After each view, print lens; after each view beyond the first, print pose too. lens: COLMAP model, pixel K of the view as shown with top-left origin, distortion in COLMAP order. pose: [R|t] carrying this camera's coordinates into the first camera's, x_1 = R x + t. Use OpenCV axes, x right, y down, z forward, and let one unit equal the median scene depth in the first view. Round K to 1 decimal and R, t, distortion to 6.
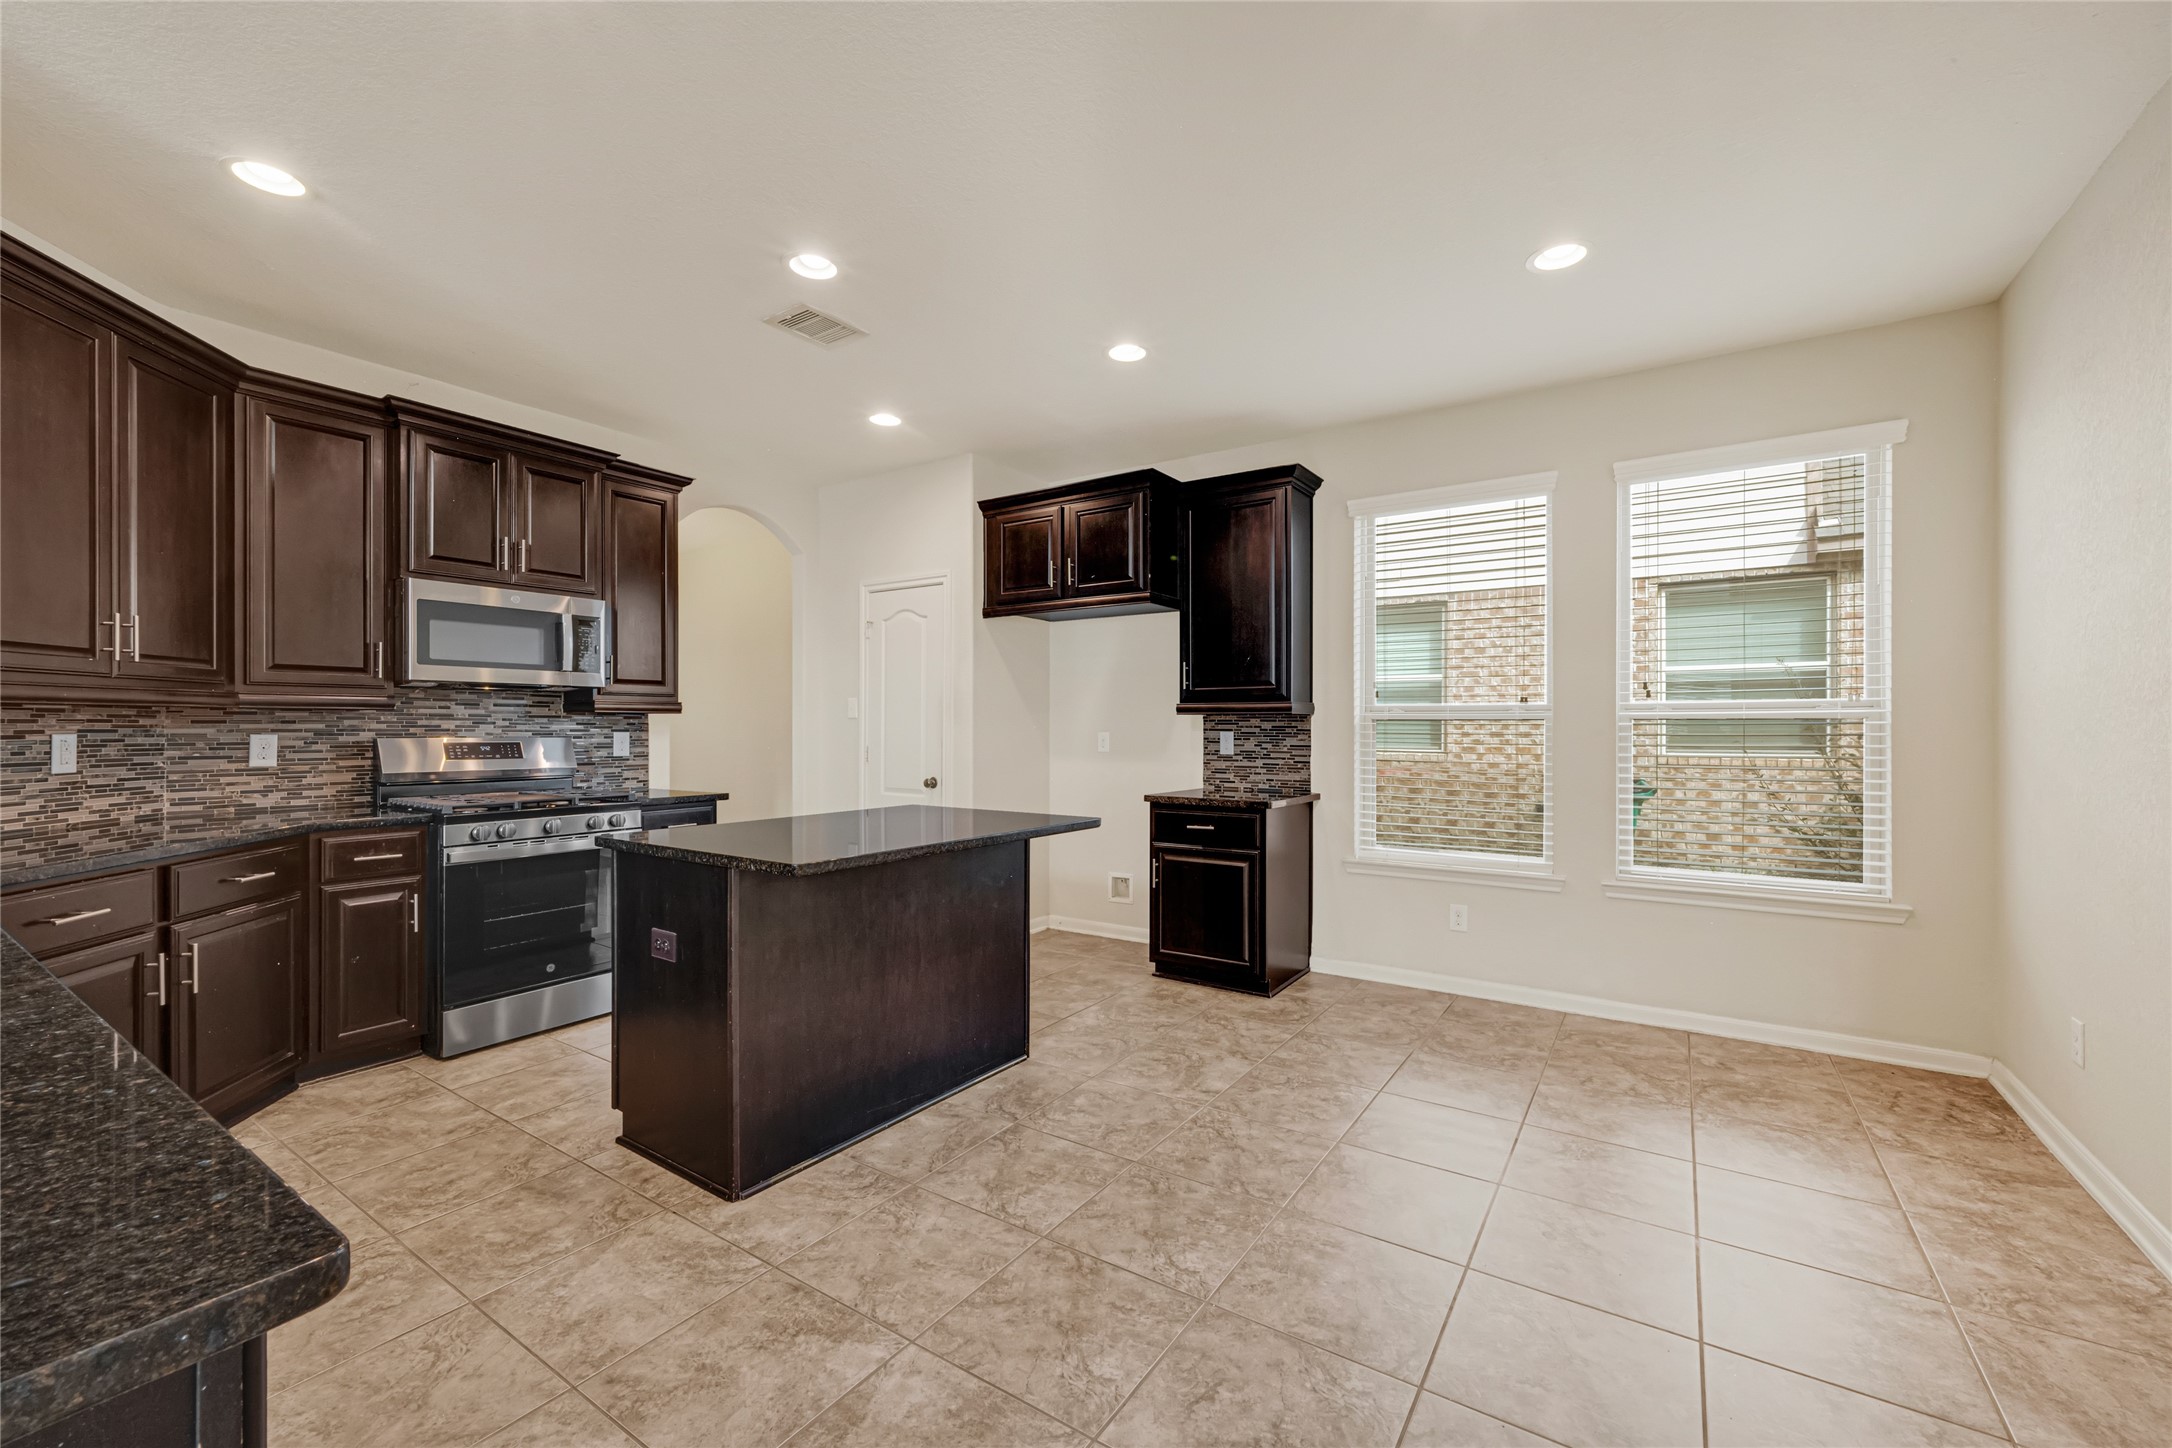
lens RADIAL K [[908.3, 0, 1086.6], [0, 908.3, 727.4], [0, 0, 1]] dist [0.004230, -0.000254]
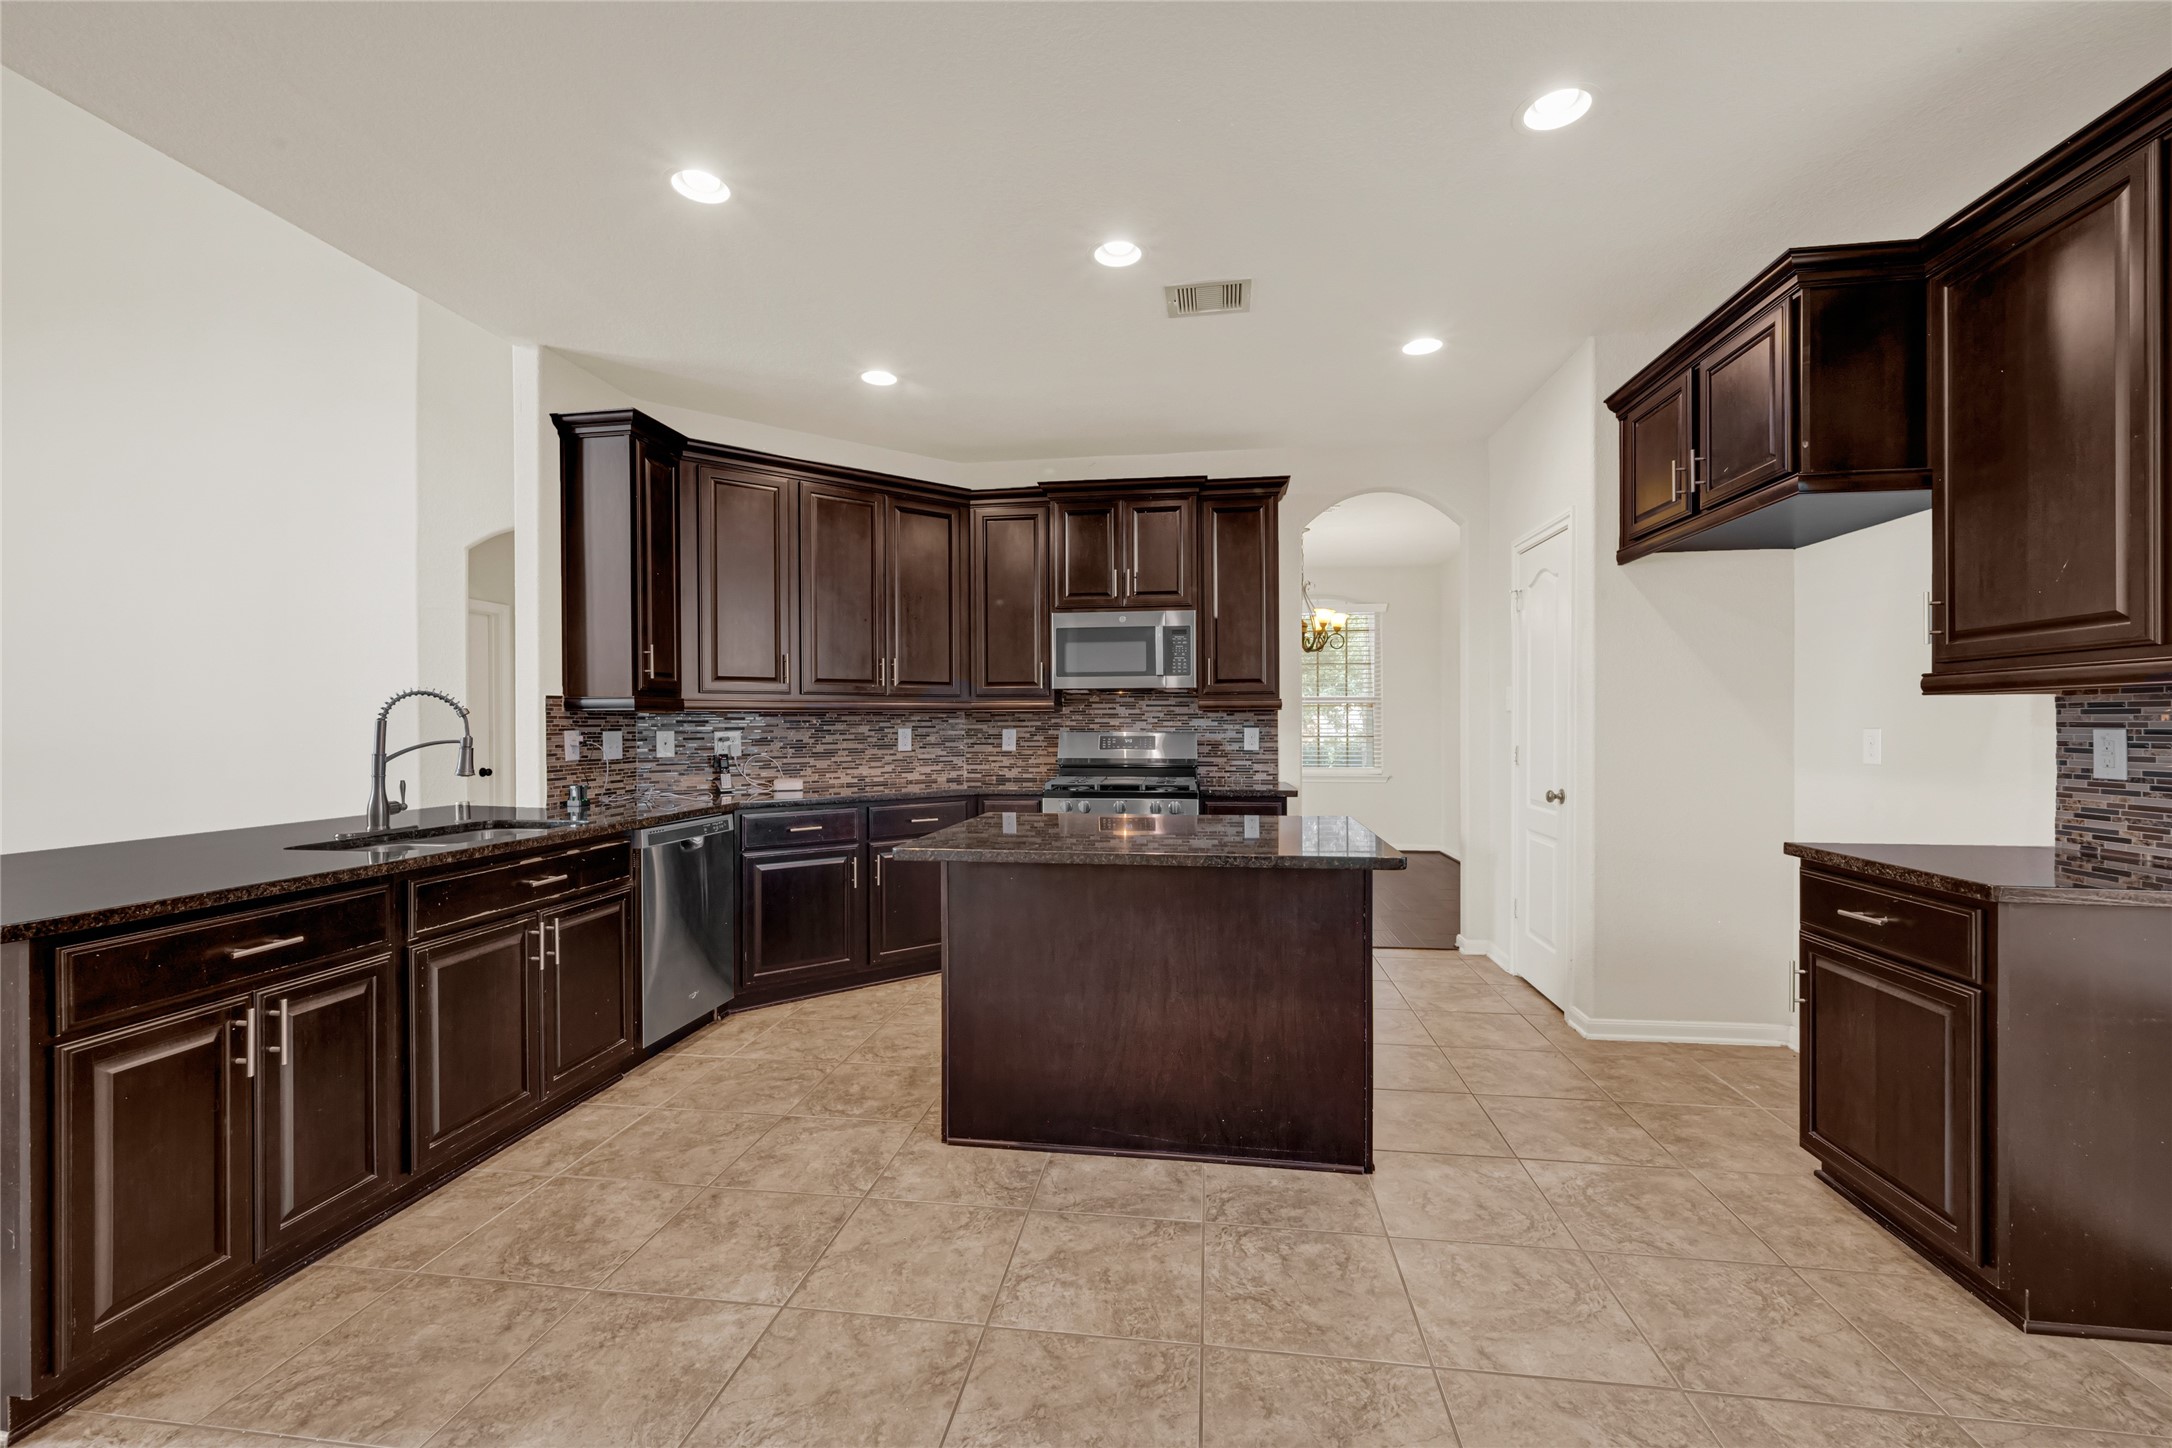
lens RADIAL K [[908.3, 0, 1086.6], [0, 908.3, 727.4], [0, 0, 1]] dist [0.004230, -0.000254]
pose [[0.417567, 0.001012, -0.908646, 0.445179], [0.003825, 0.999989, 0.002871, 0.000940], [0.908638, -0.004675, 0.417558, 0.430518]]
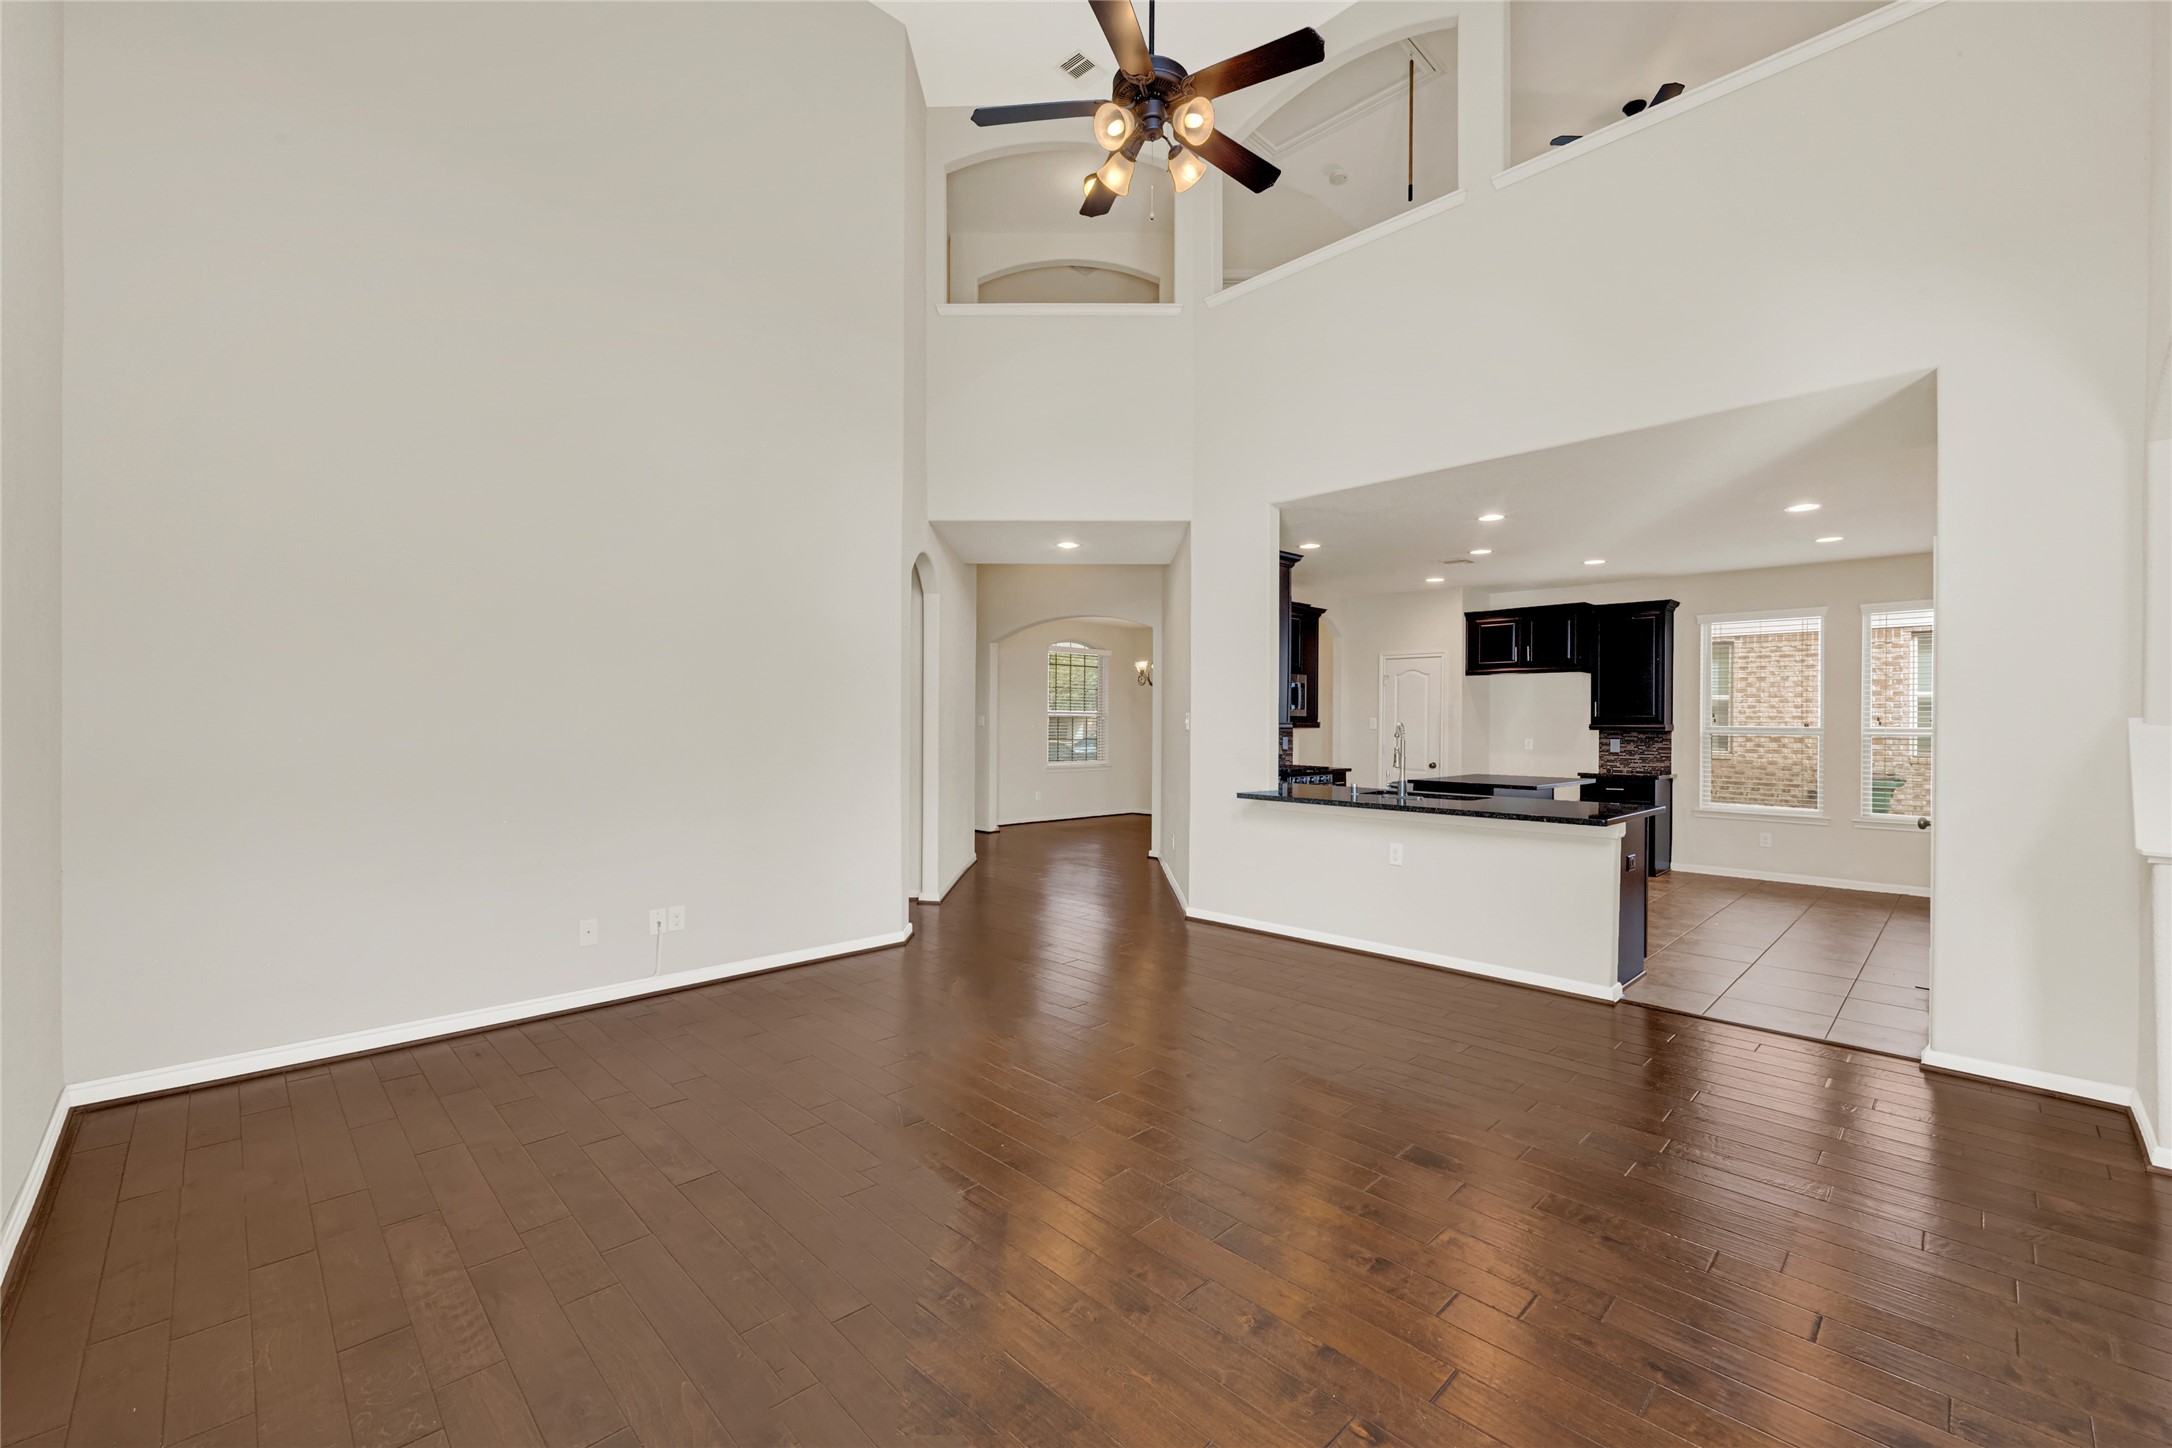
lens RADIAL K [[908.3, 0, 1086.6], [0, 908.3, 727.4], [0, 0, 1]] dist [0.004230, -0.000254]
pose [[0.979108, 0.006772, -0.203226, -0.632244], [-0.005934, 0.999971, 0.004731, -0.026590], [0.203253, -0.003426, 0.979120, -1.223736]]
